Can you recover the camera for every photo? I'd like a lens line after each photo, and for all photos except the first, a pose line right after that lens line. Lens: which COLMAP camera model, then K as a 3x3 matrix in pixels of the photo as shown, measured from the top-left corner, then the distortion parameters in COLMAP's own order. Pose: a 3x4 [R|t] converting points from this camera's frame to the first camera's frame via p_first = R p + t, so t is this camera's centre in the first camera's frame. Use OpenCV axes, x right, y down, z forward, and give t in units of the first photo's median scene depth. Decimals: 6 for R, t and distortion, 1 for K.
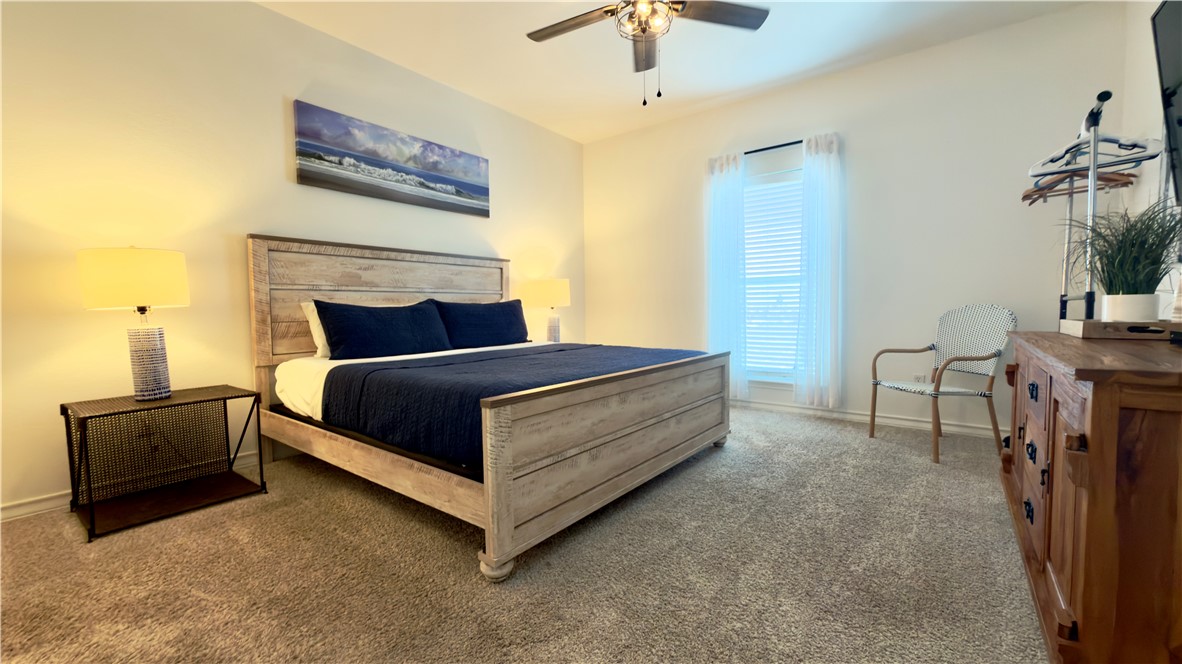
lens RADIAL K [[475.1, 0, 589.9], [0, 475.1, 333.9], [0, 0, 1]] dist [-0.003707, 0.001401]
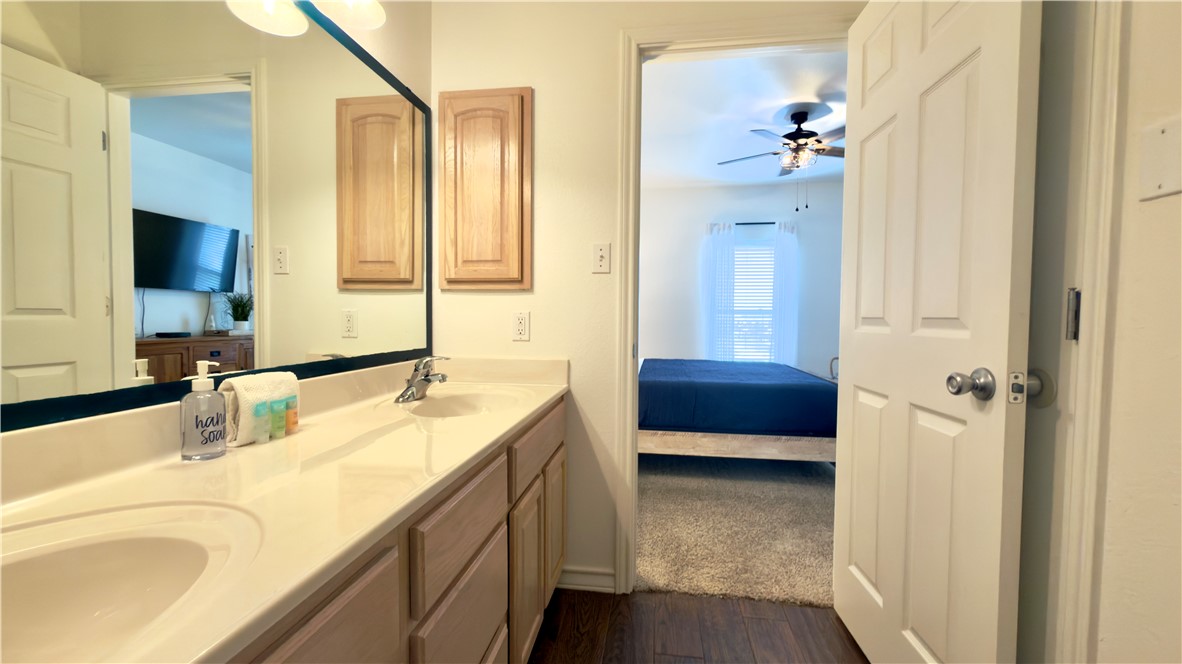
lens RADIAL K [[475.1, 0, 585.8], [0, 475.1, 337.9], [0, 0, 1]] dist [-0.003707, 0.001401]
pose [[0.871669, -0.008563, 0.490020, -1.119378], [0.015009, 0.999845, -0.009228, -0.036359], [-0.489865, 0.015398, 0.871663, -0.049221]]
